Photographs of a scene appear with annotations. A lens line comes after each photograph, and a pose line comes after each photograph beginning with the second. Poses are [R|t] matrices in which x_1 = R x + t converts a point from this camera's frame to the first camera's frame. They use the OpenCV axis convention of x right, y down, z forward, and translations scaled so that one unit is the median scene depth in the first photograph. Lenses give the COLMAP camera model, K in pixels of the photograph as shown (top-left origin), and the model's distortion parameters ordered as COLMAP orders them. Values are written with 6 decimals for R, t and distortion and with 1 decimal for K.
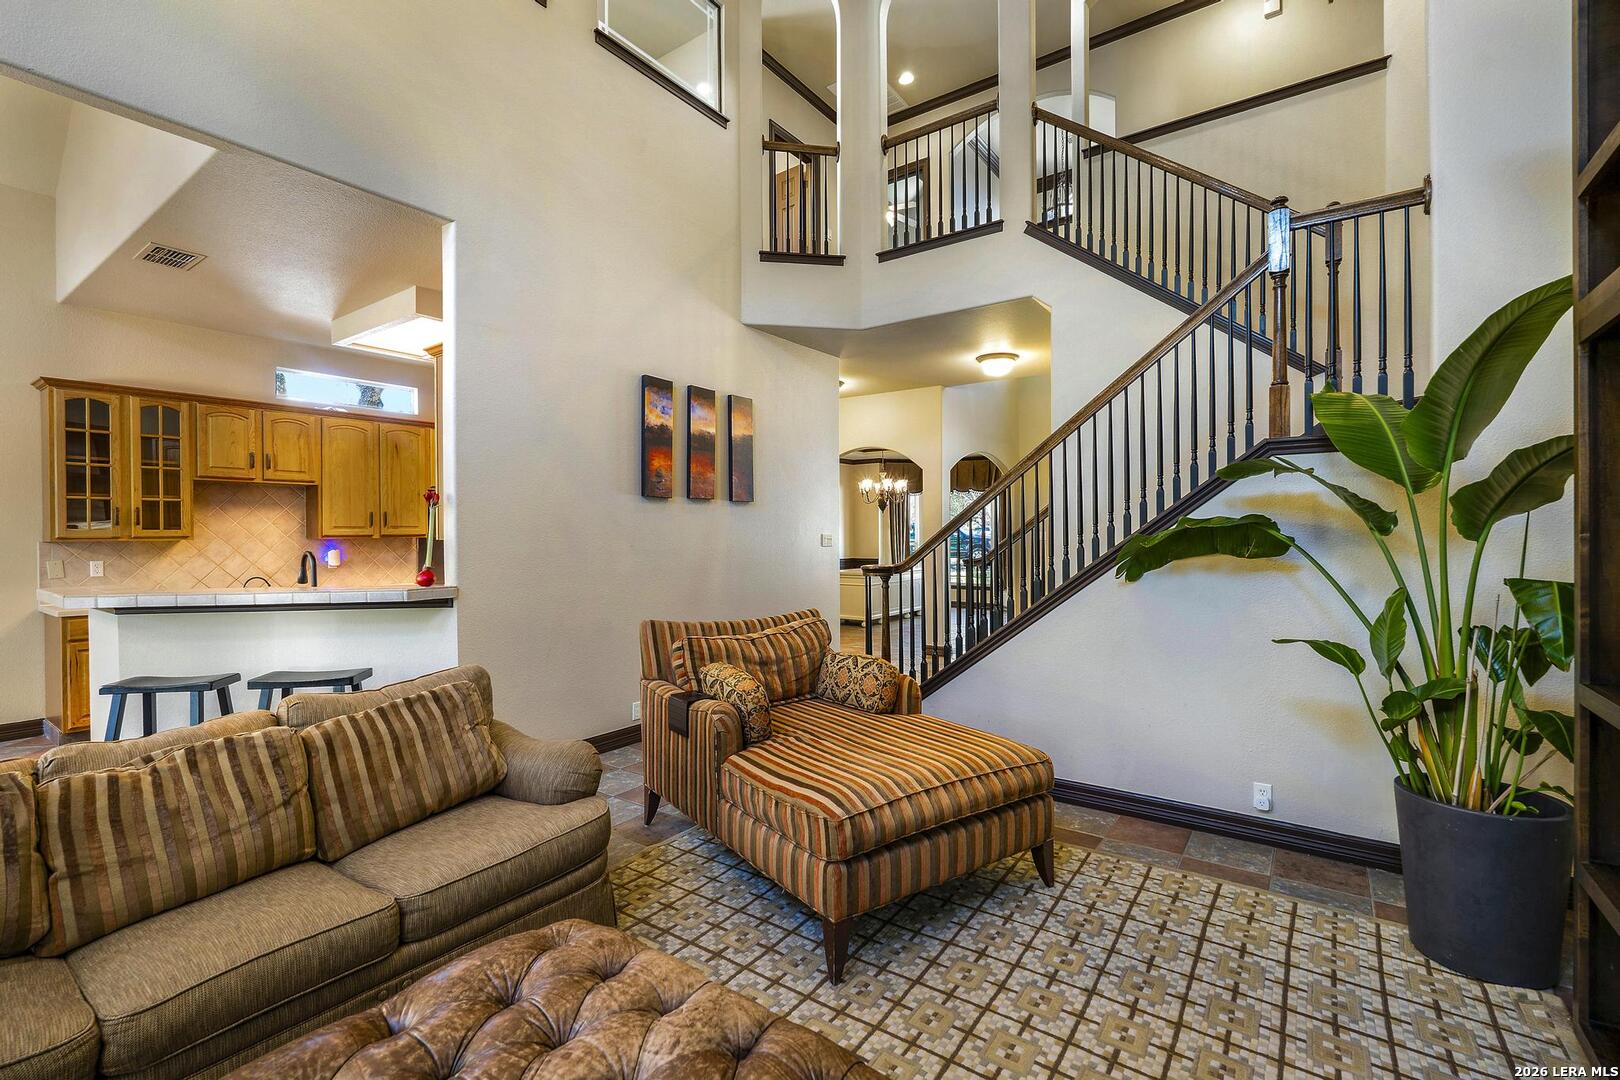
lens RADIAL K [[722.1, 0, 808.0], [0, 722.1, 534.6], [0, 0, 1]] dist [-0.000897, 0.000102]
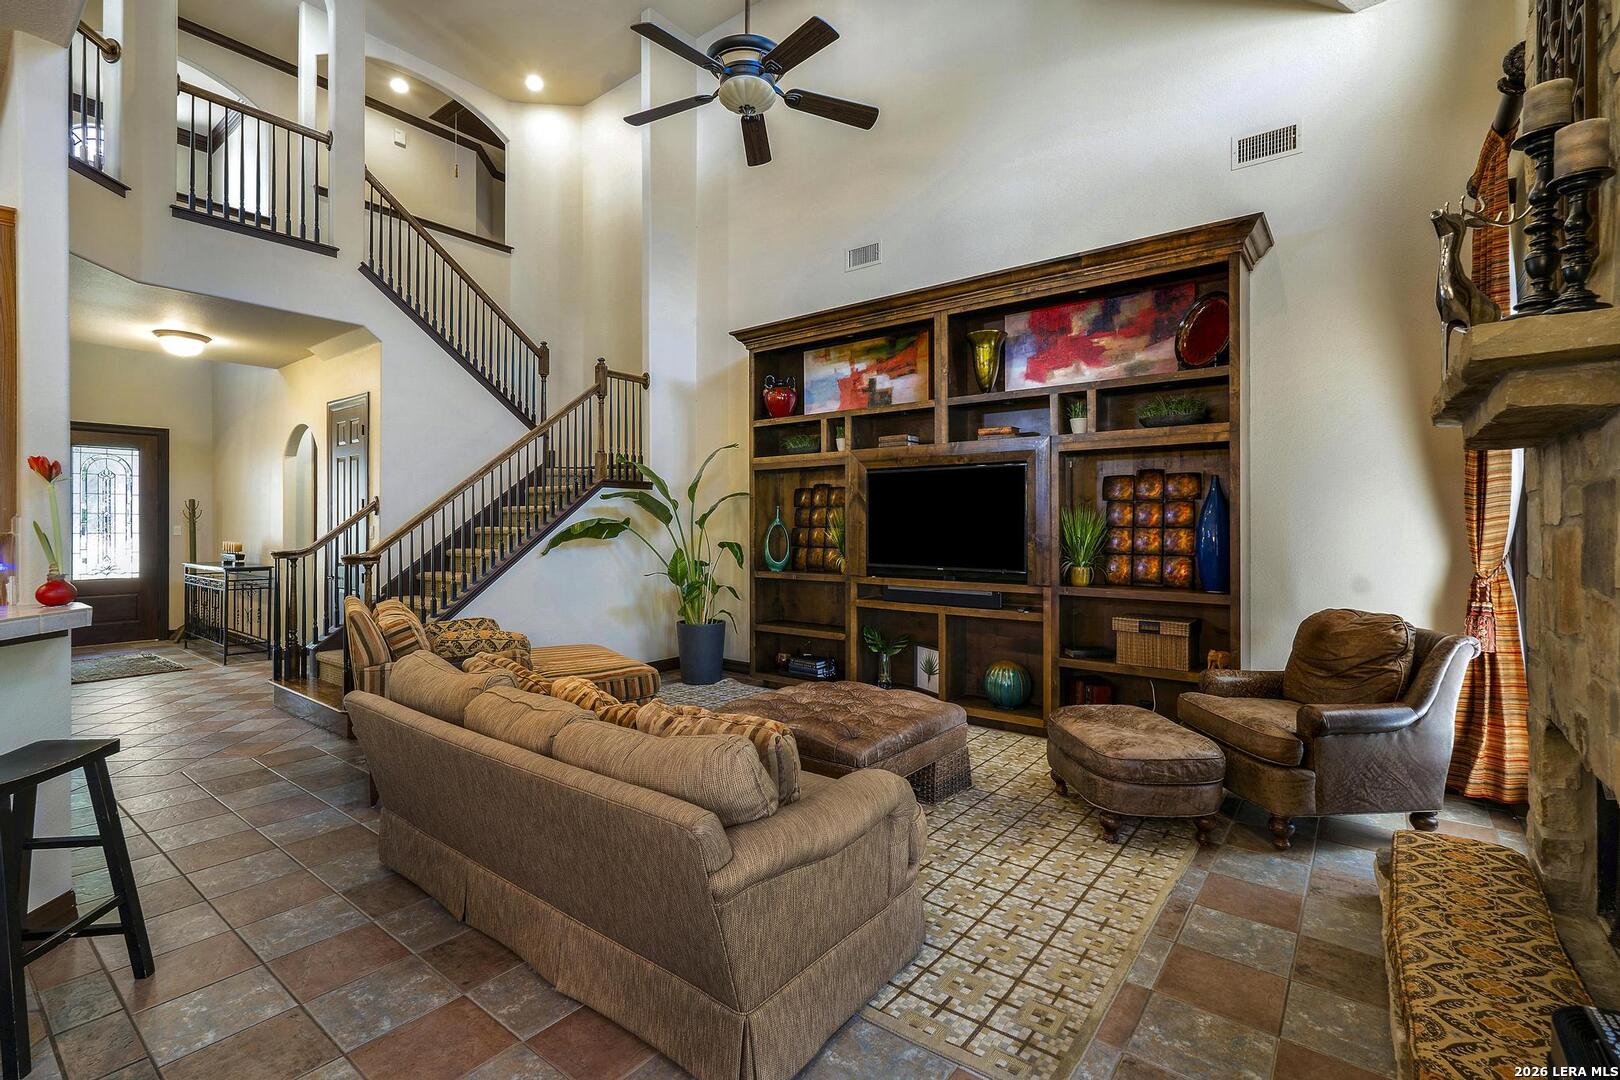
lens RADIAL K [[722.1, 0, 808.2], [0, 722.1, 524.9], [0, 0, 1]] dist [-0.000897, 0.000102]
pose [[0.044079, 0.004633, 0.999017, -0.960676], [0.002551, 0.999985, -0.004750, 0.003349], [-0.999025, 0.002758, 0.044067, 0.253792]]
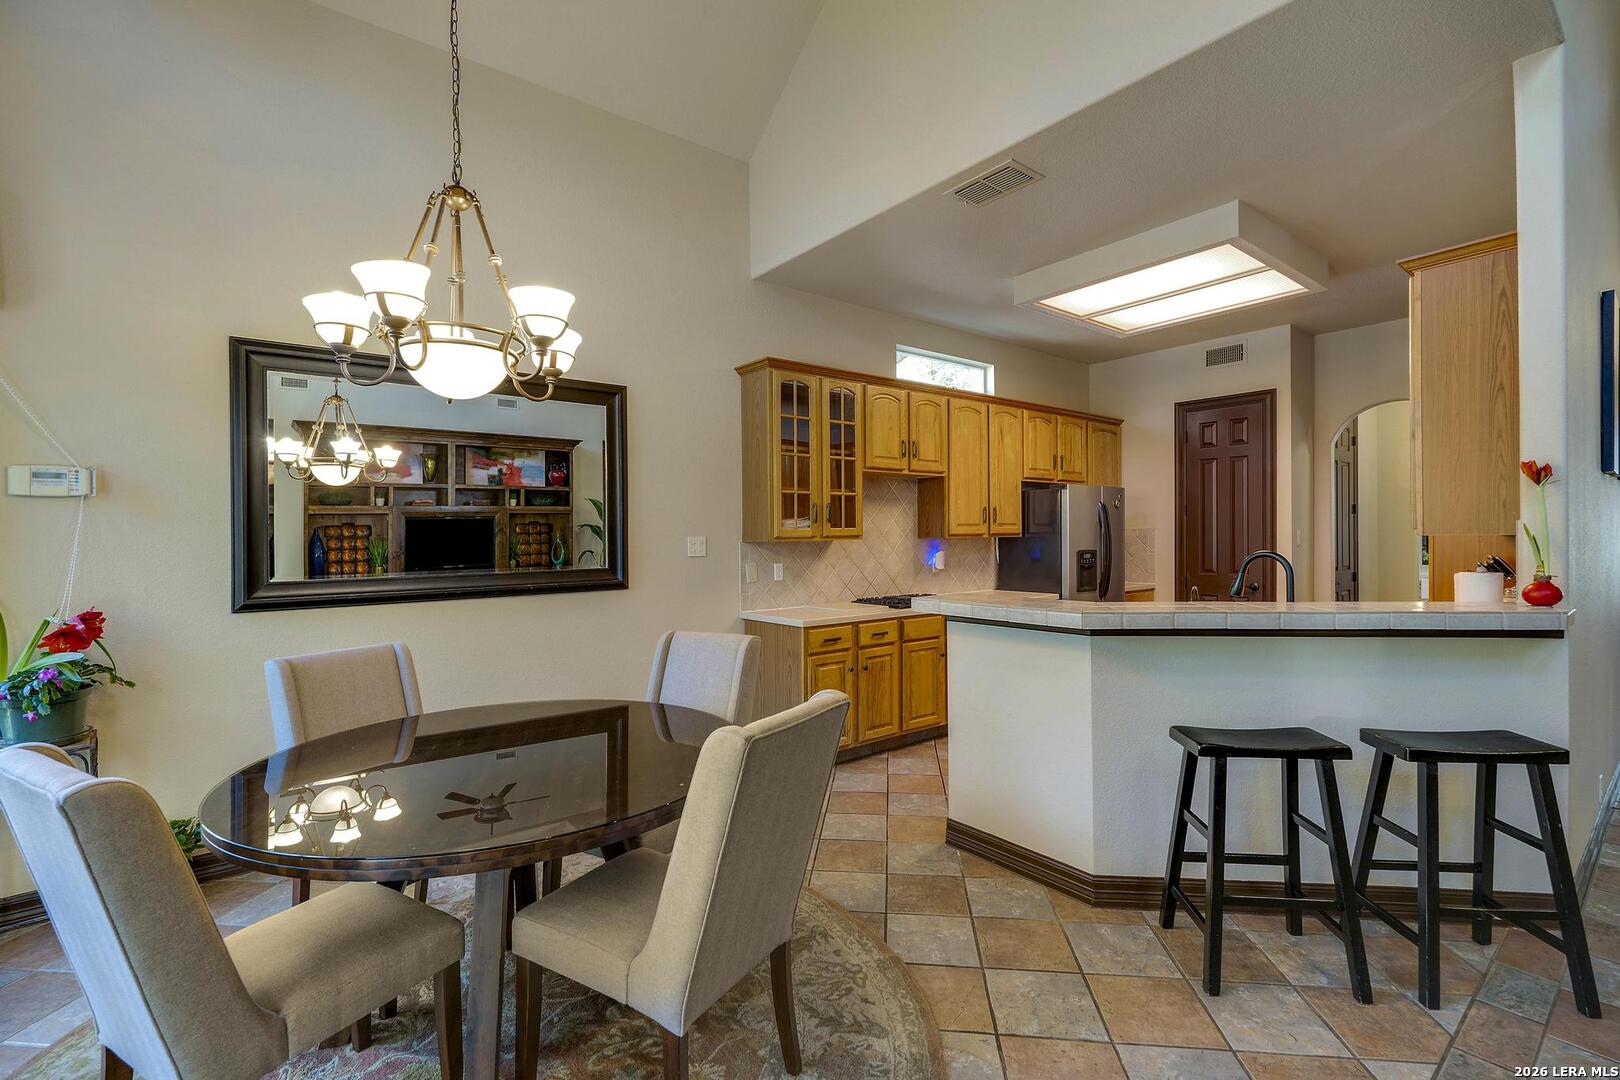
lens RADIAL K [[722.1, 0, 809.8], [0, 722.1, 534.7], [0, 0, 1]] dist [-0.000897, 0.000102]
pose [[0.959021, -0.005611, -0.283280, -0.850637], [0.005339, 0.999984, -0.001731, 0.003308], [0.283285, 0.000147, 0.959036, 0.170898]]
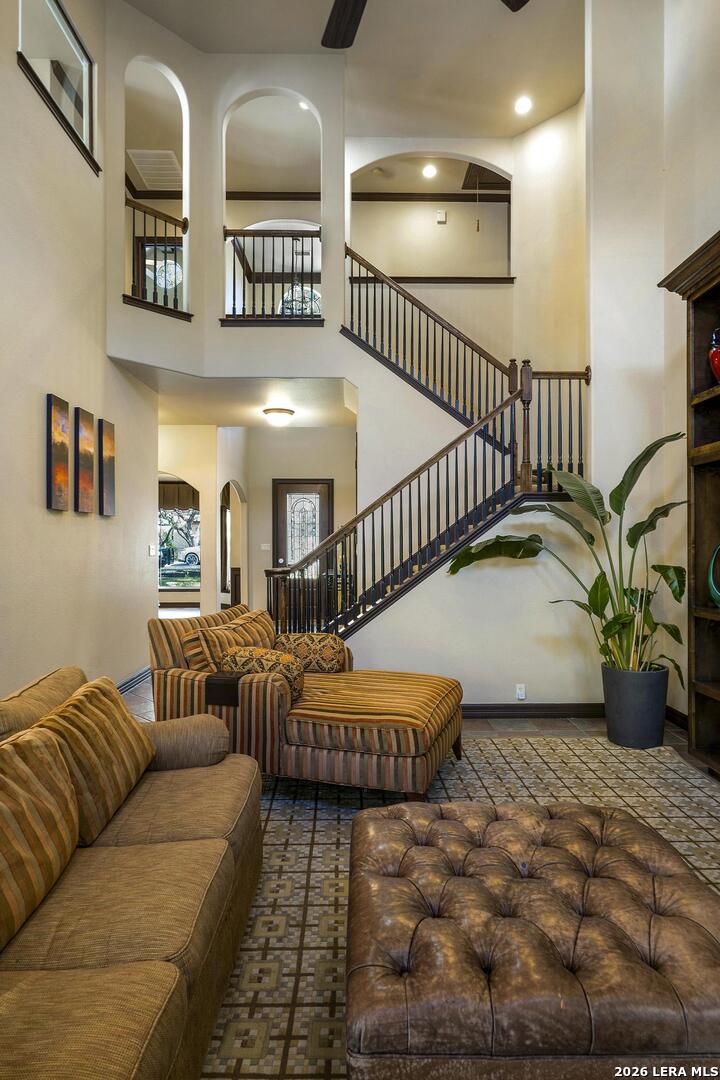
lens RADIAL K [[615.7, 0, 368.2], [0, 615.7, 545.2], [0, 0, 1]] dist [-0.003134, 0.005221]
pose [[0.799612, 0.001122, 0.600515, -0.434205], [0.000165, 0.999998, -0.002088, 0.002001], [-0.600516, 0.001769, 0.799611, 0.003646]]
